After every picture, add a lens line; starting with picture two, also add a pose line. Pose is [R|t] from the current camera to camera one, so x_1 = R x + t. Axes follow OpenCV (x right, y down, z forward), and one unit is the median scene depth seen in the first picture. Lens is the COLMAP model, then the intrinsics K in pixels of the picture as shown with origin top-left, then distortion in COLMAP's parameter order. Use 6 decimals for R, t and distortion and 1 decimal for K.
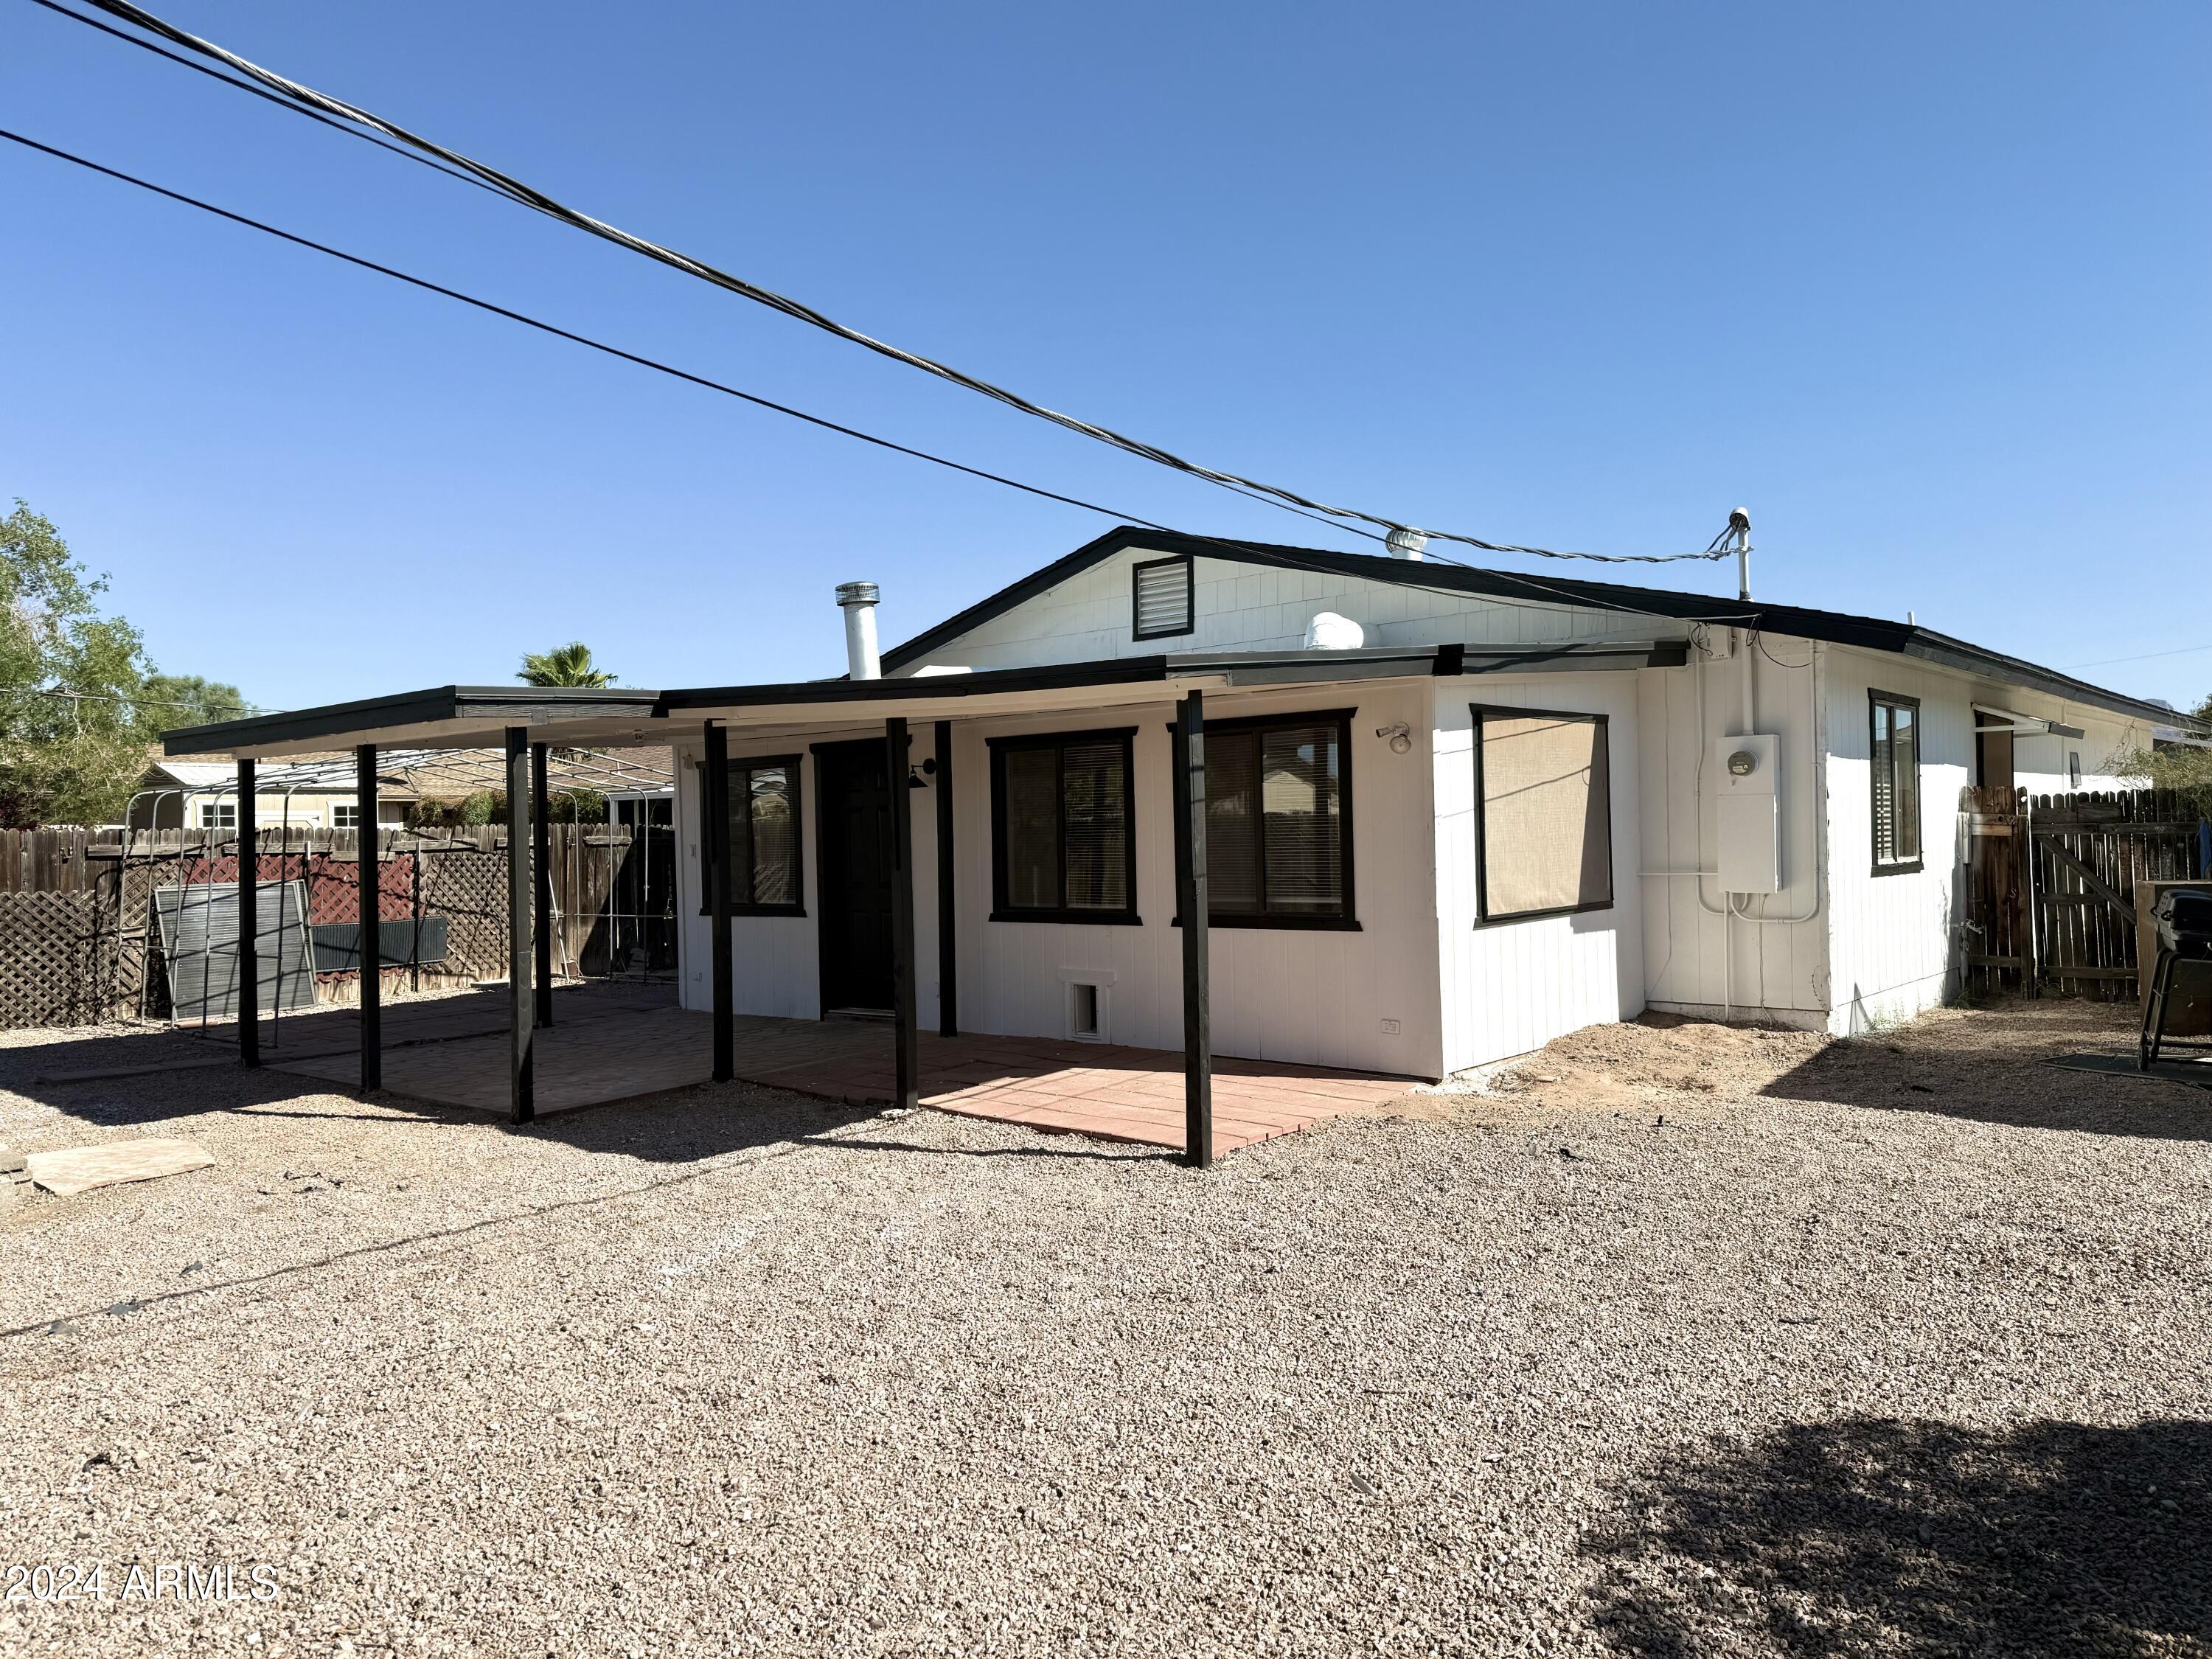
lens RADIAL K [[1524.6, 0, 1110.5], [0, 1524.6, 833.9], [0, 0, 1]] dist [0.043071, -0.032290]
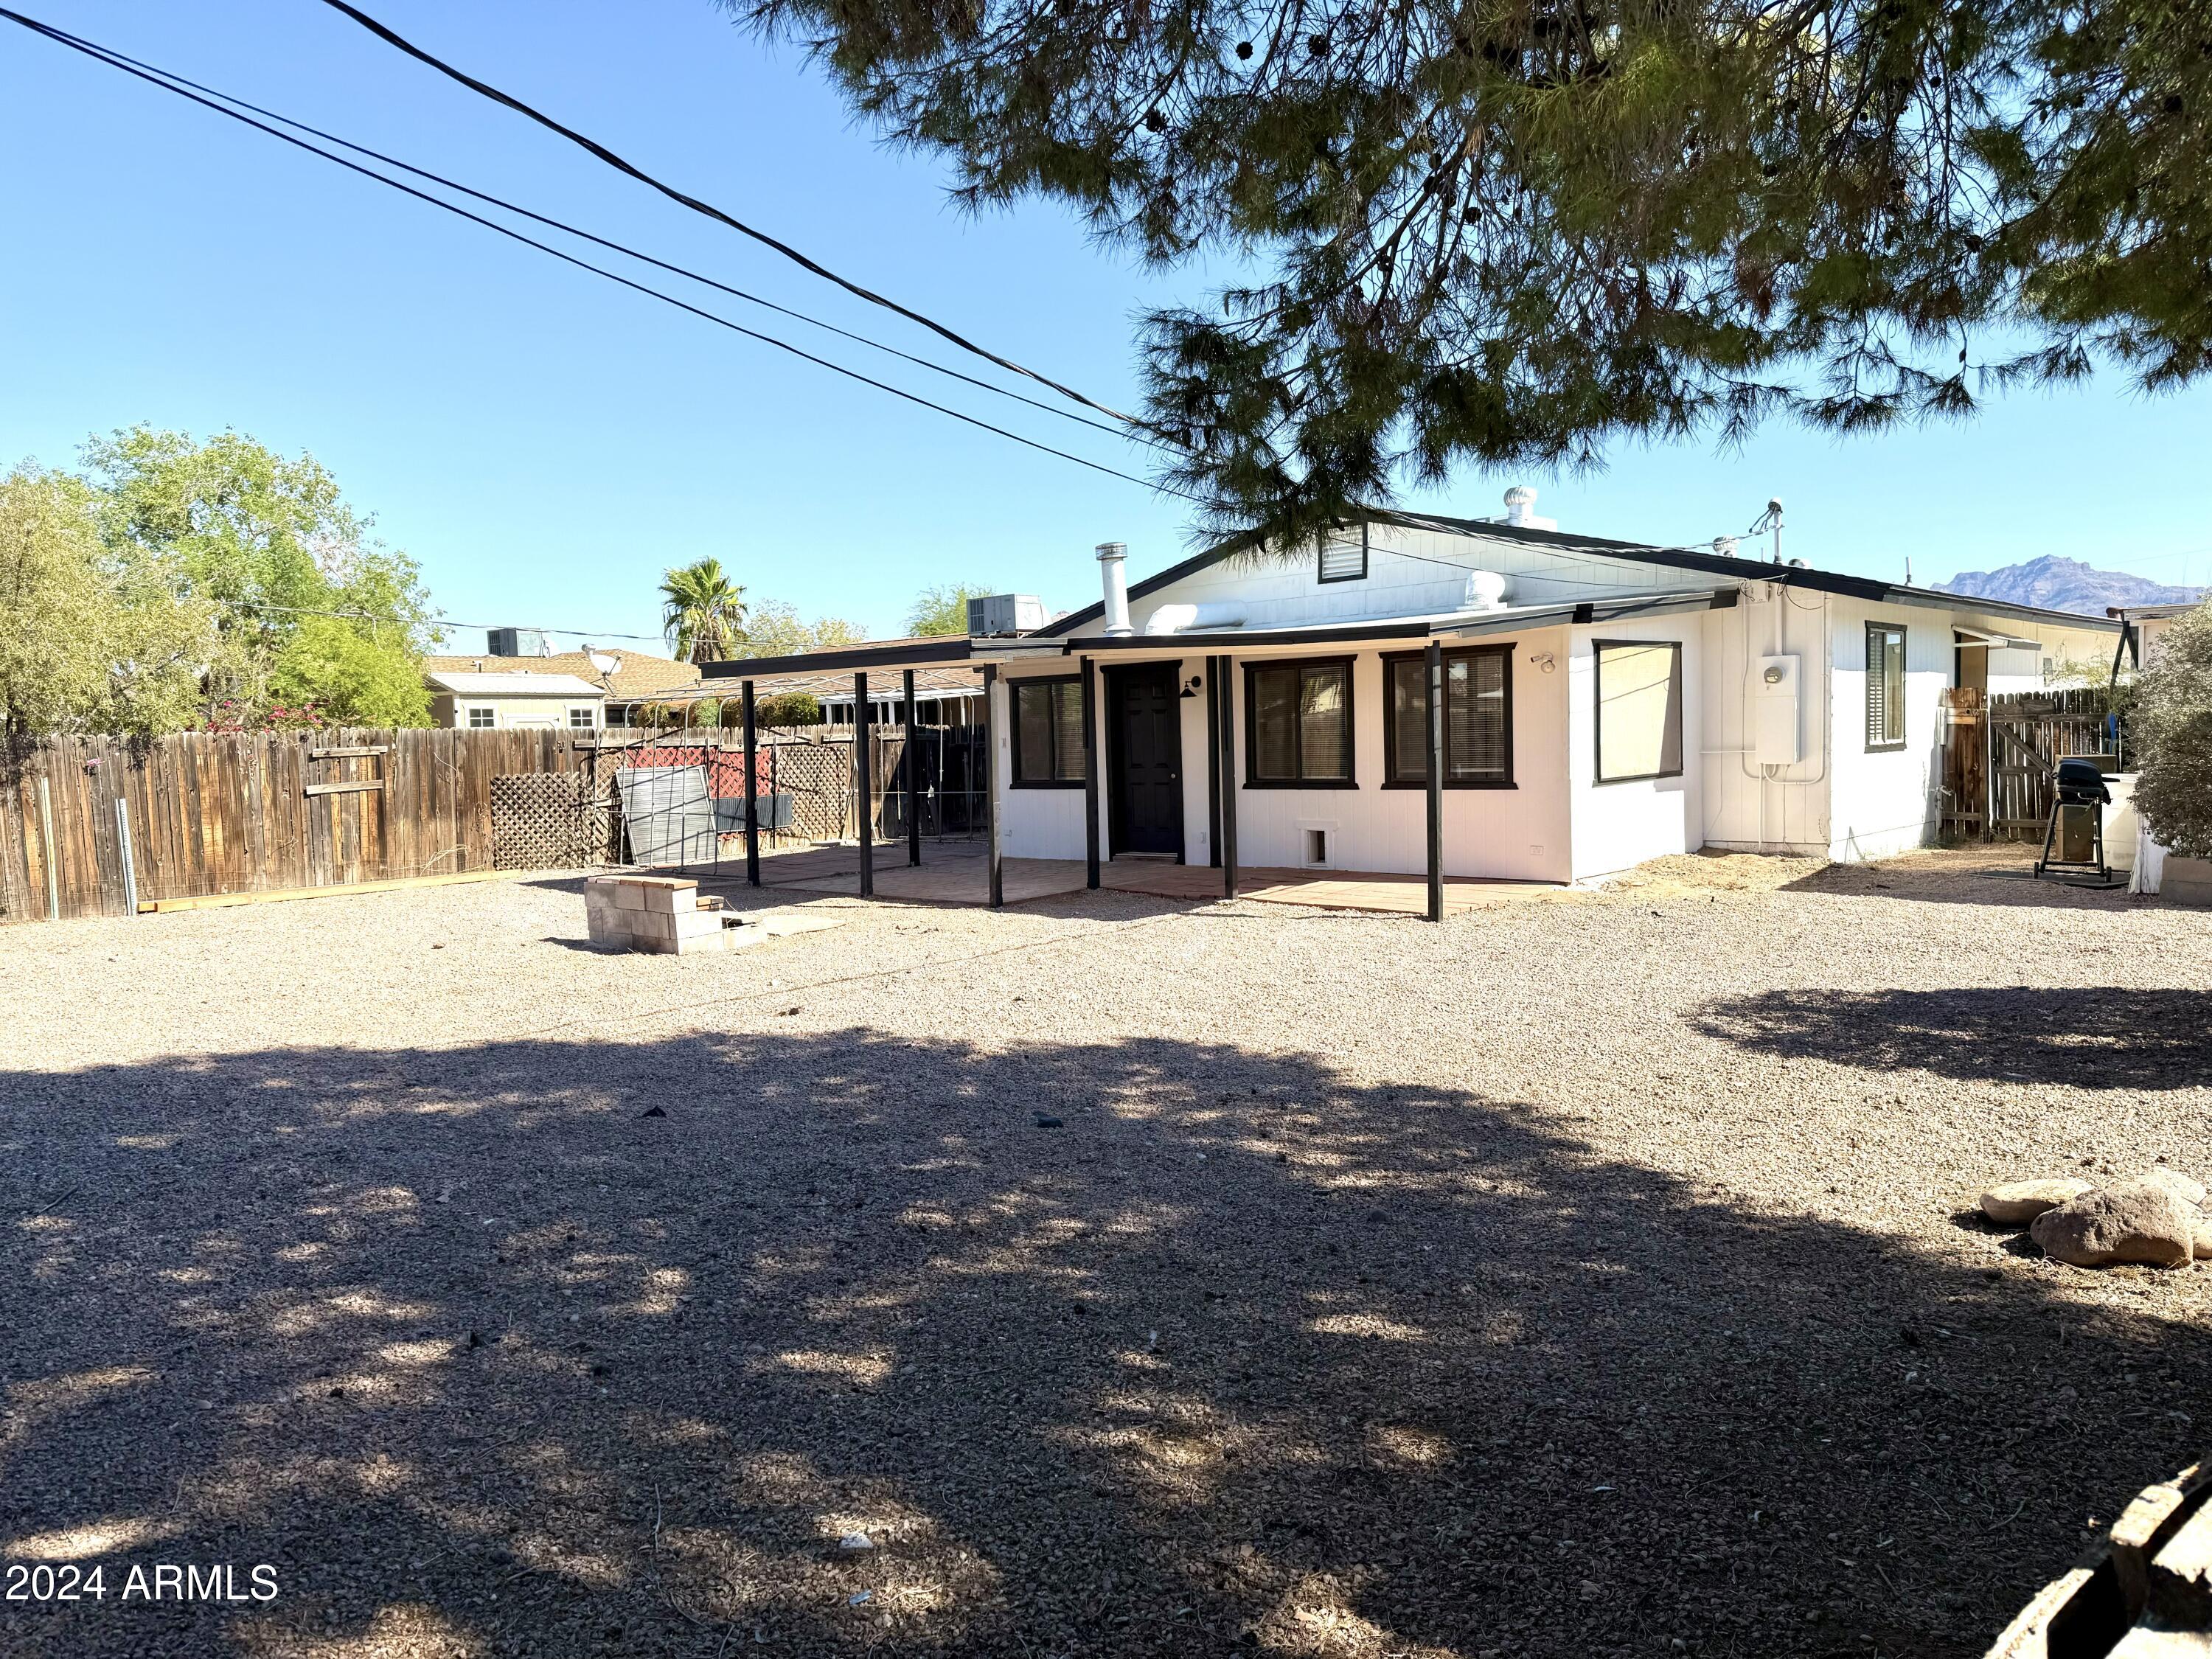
lens RADIAL K [[1524.6, 0, 1102.5], [0, 1524.6, 825.9], [0, 0, 1]] dist [0.043071, -0.032290]
pose [[0.999445, -0.004143, -0.033067, -0.173479], [0.006171, 0.998091, 0.061451, 0.002960], [0.032749, -0.061621, 0.997562, -0.472236]]
